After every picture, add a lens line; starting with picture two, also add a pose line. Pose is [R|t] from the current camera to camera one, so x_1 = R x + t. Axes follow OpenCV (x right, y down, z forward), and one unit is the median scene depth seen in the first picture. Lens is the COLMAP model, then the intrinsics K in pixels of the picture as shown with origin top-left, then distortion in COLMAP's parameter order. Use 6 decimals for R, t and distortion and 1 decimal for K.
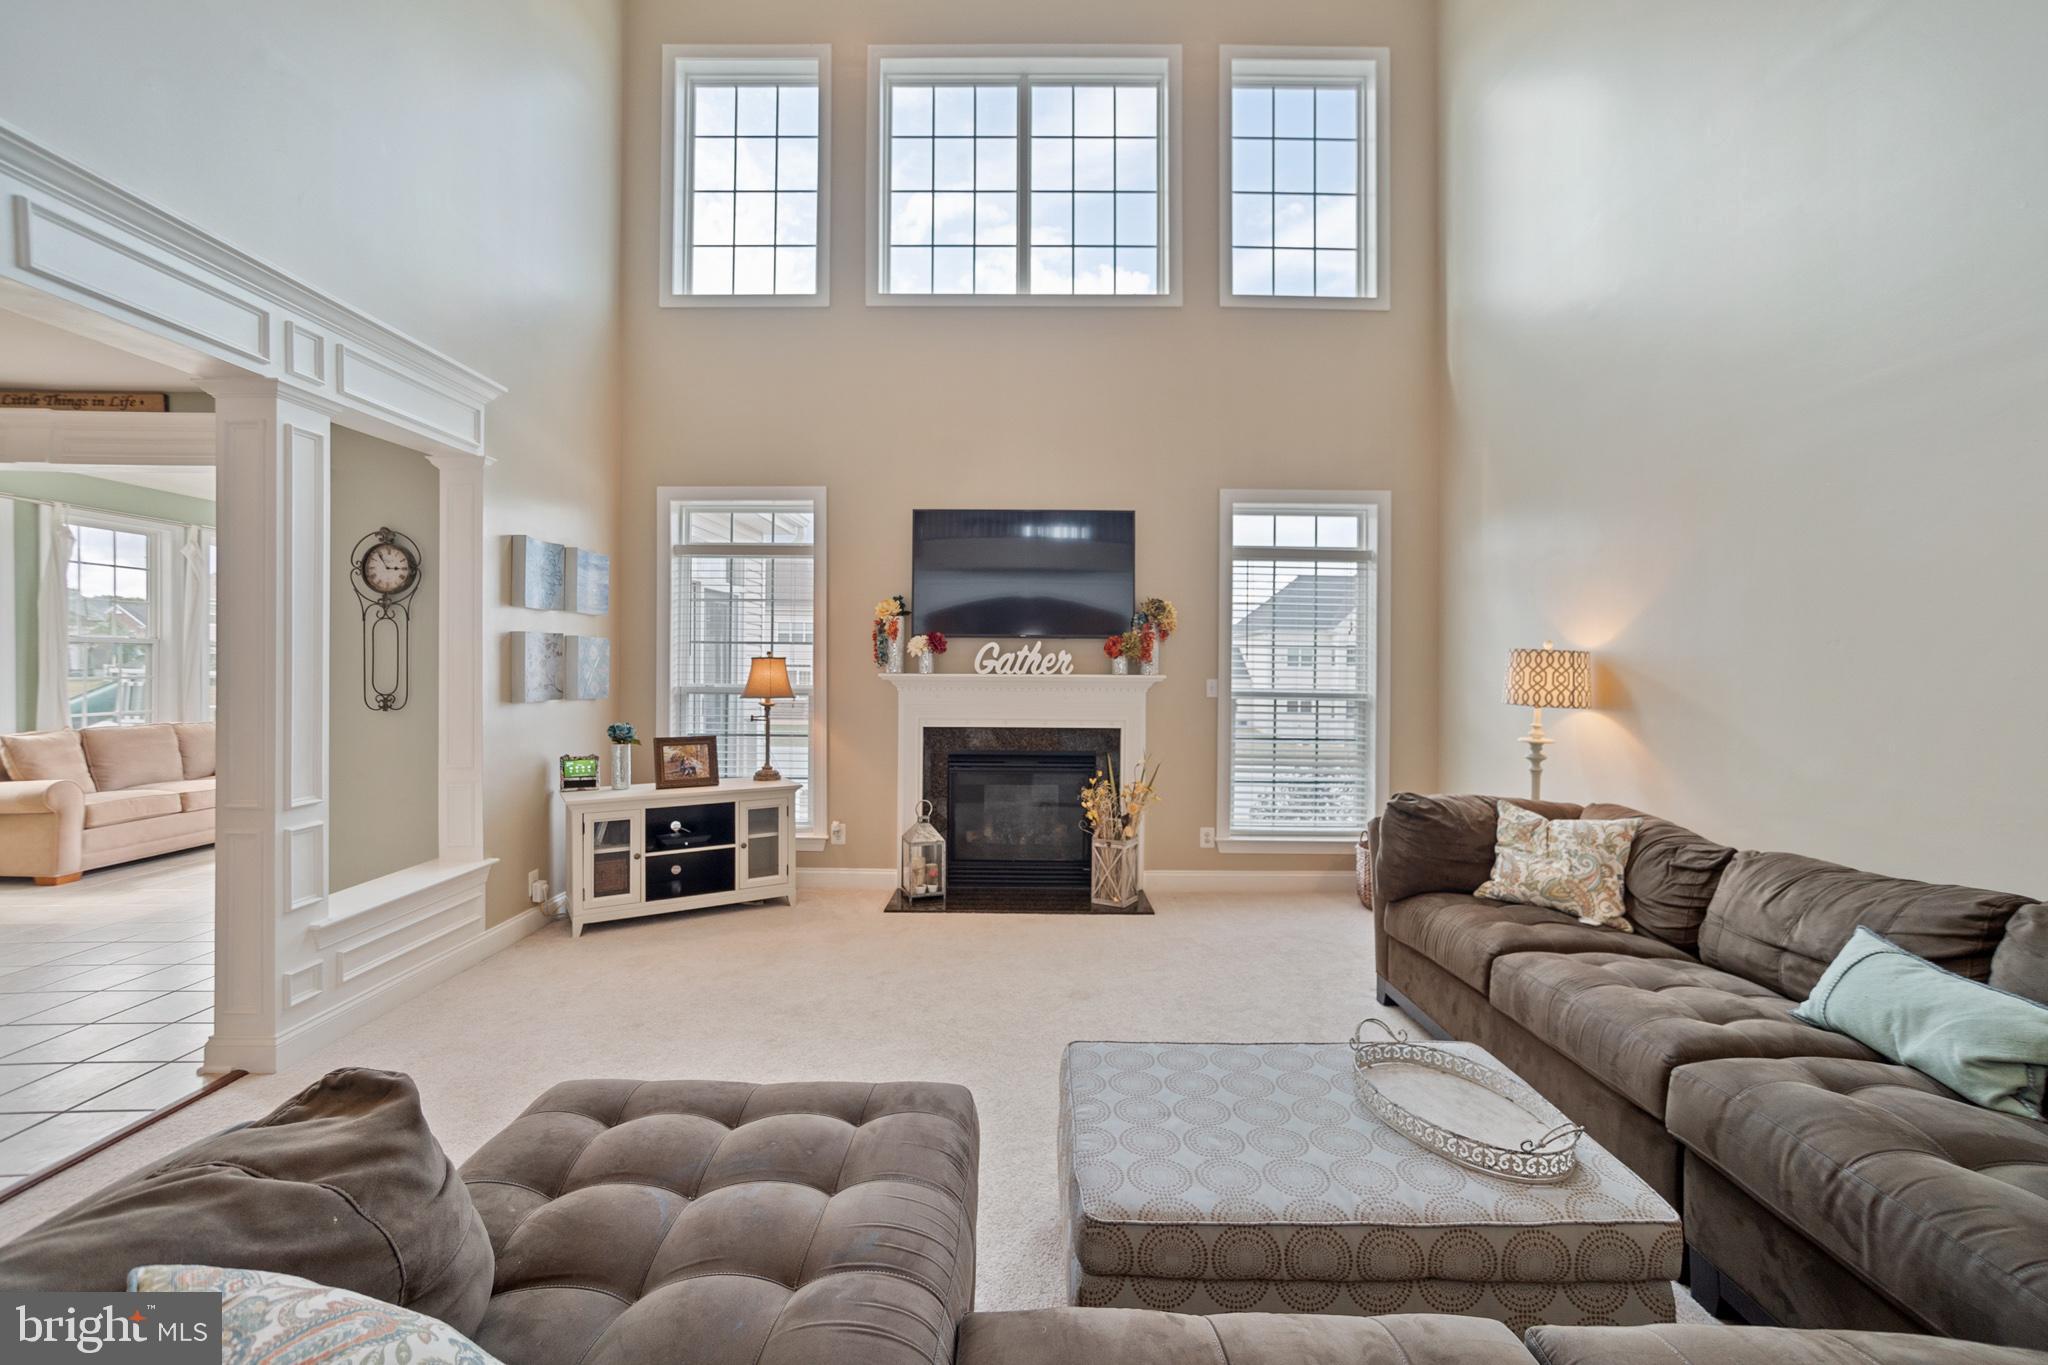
lens RADIAL K [[845.0, 0, 1019.9], [0, 845.0, 675.5], [0, 0, 1]] dist [-0.007994, 0.002678]
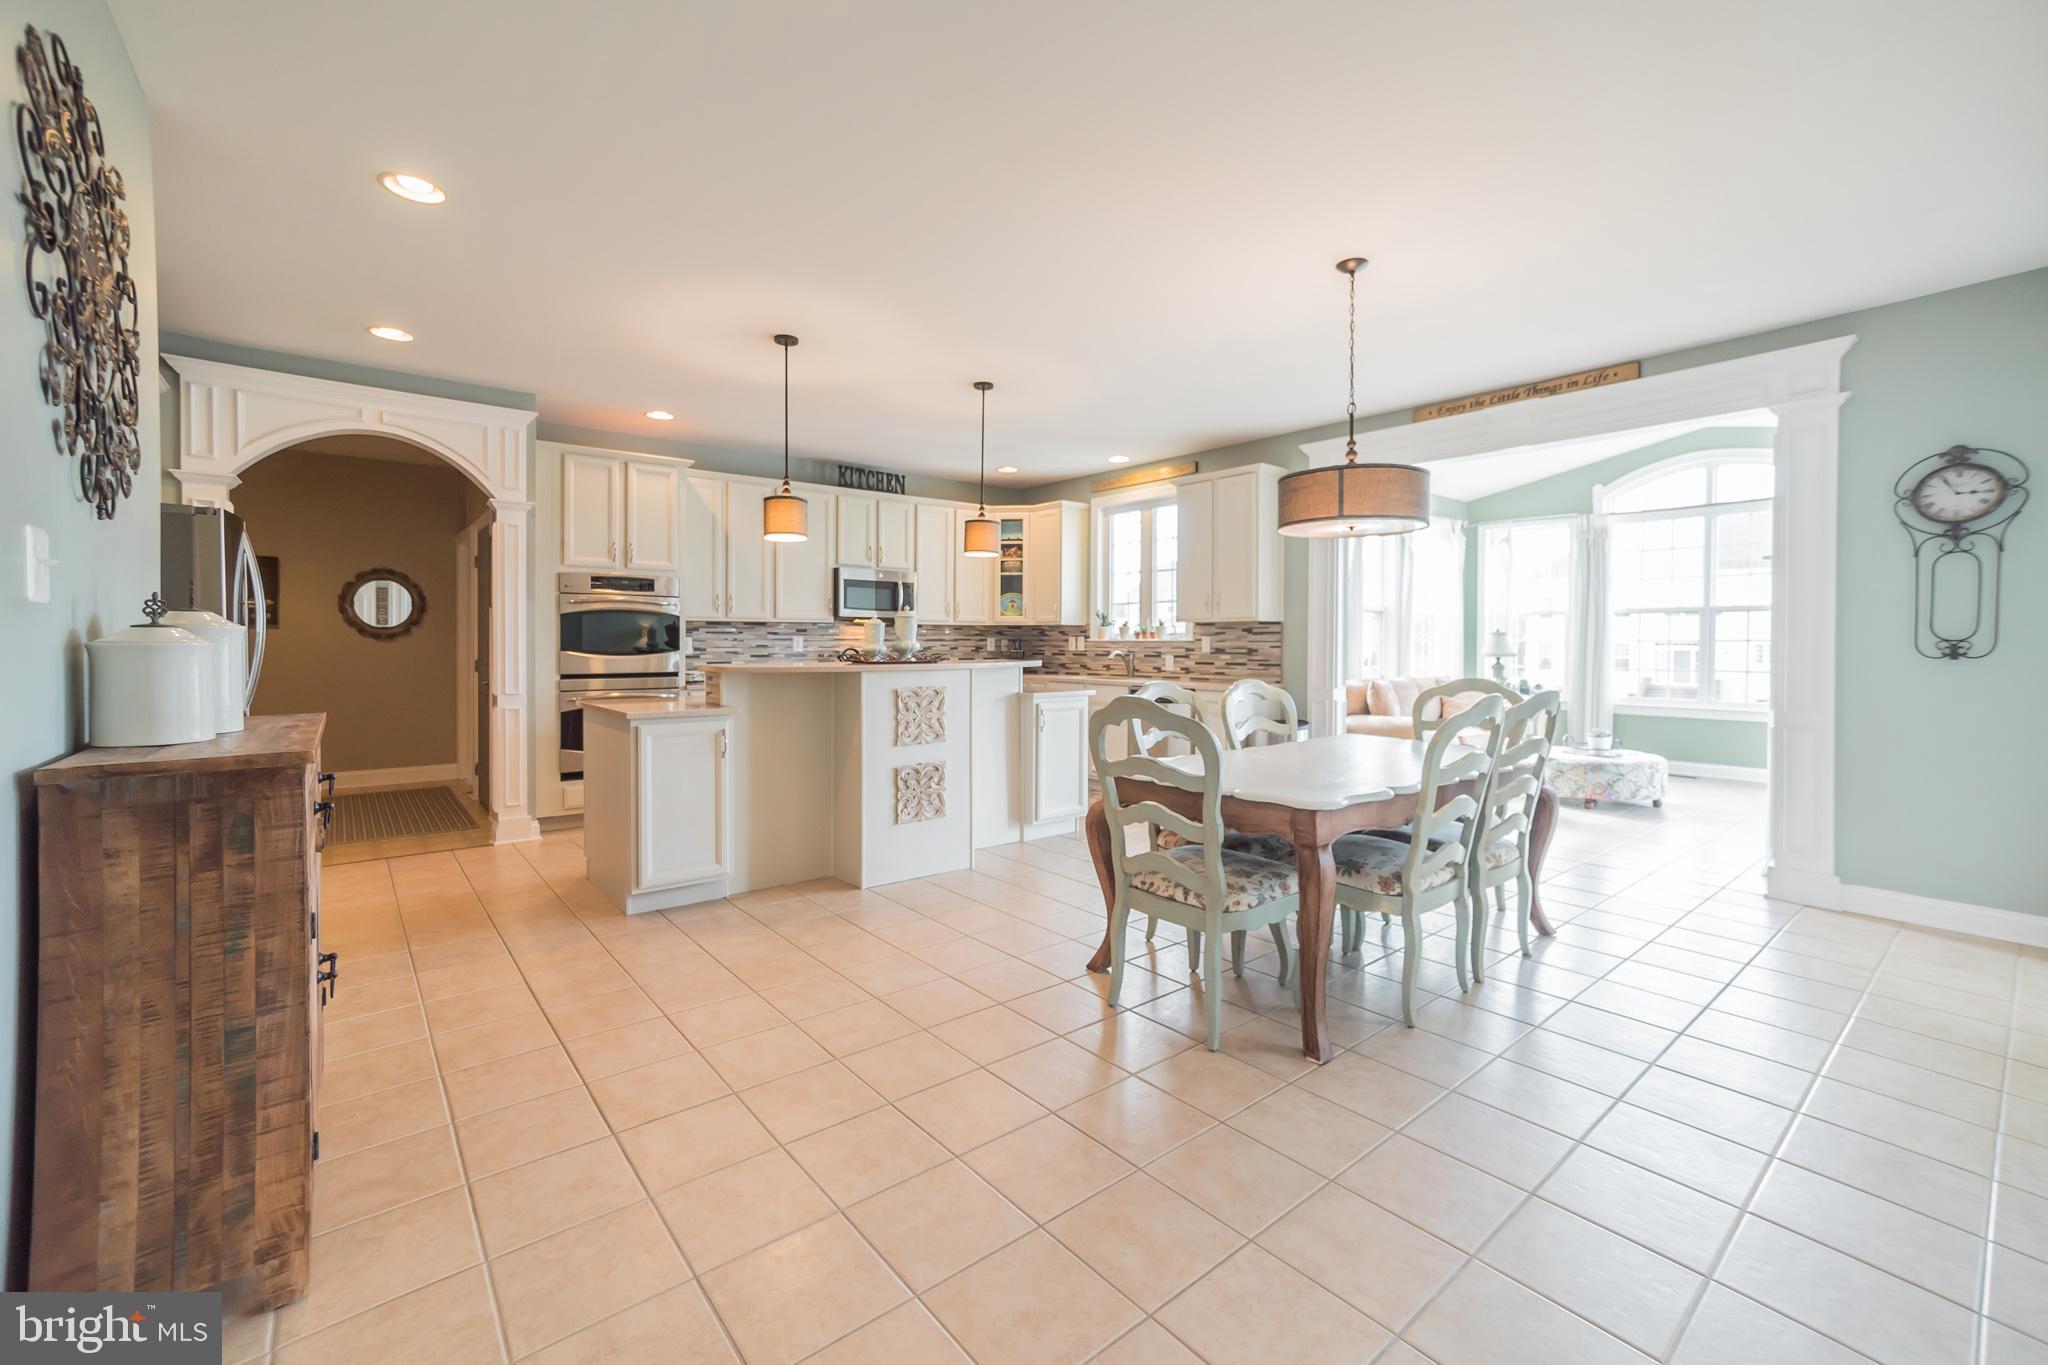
lens RADIAL K [[845.0, 0, 1016.7], [0, 845.0, 663.1], [0, 0, 1]] dist [-0.007994, 0.002678]
pose [[0.651956, 0.013229, -0.758142, -0.651858], [-0.007258, 0.999911, 0.011207, 0.040639], [0.758222, -0.001804, 0.651993, -0.275490]]
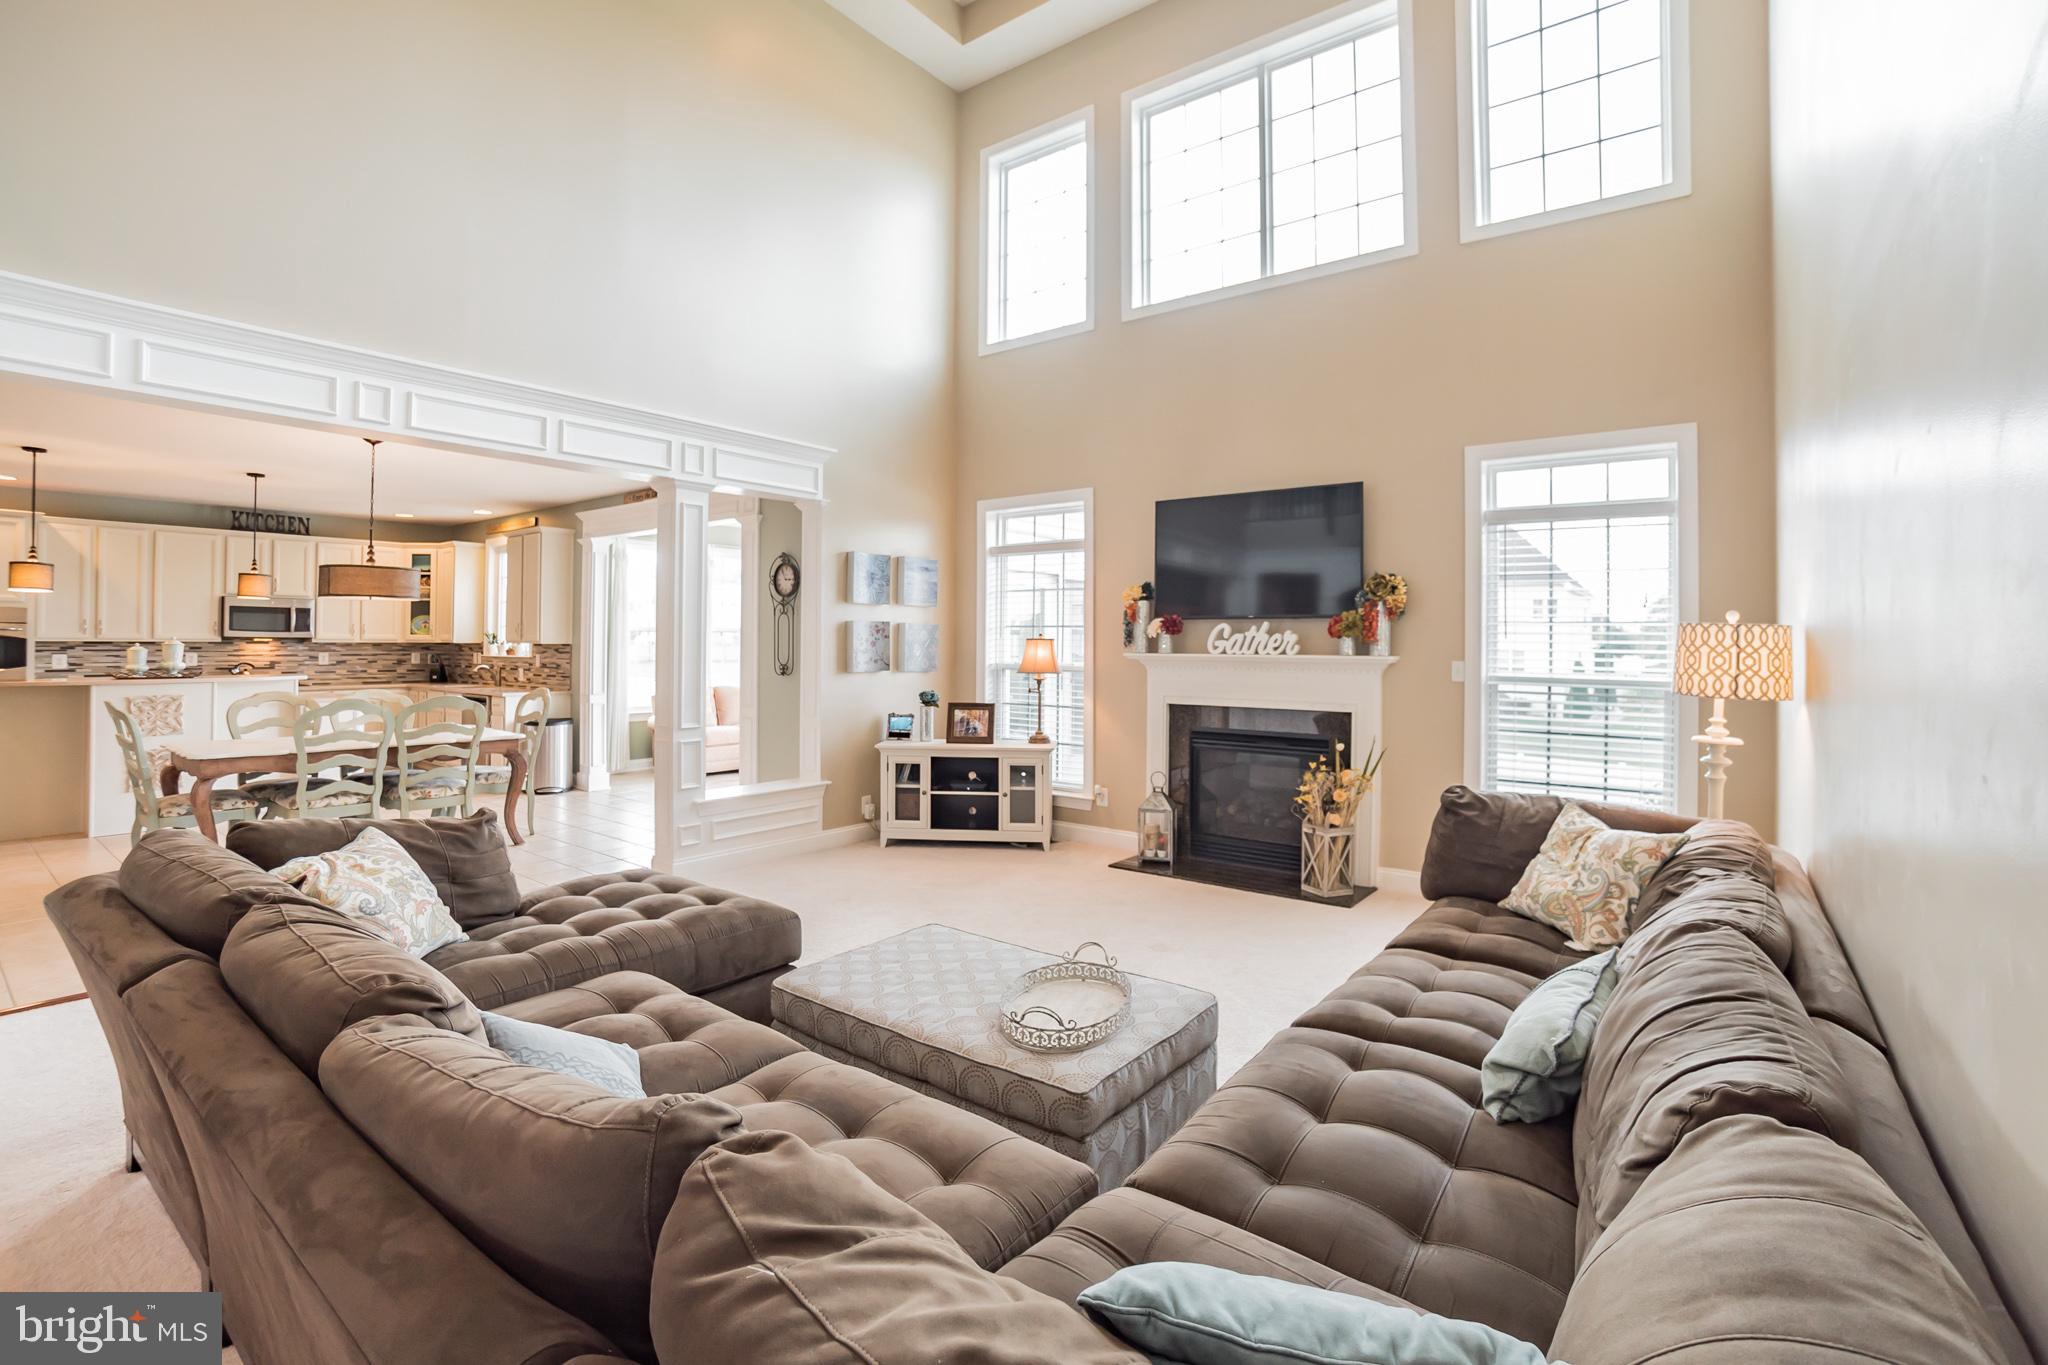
lens RADIAL K [[889.0, 0, 994.9], [0, 889.0, 650.9], [0, 0, 1]] dist [-0.039635, 0.000637]
pose [[0.801201, 0.003247, -0.598387, 0.436979], [-0.009357, 0.999931, -0.007102, 0.005179], [0.598322, 0.011289, 0.801176, -0.030642]]
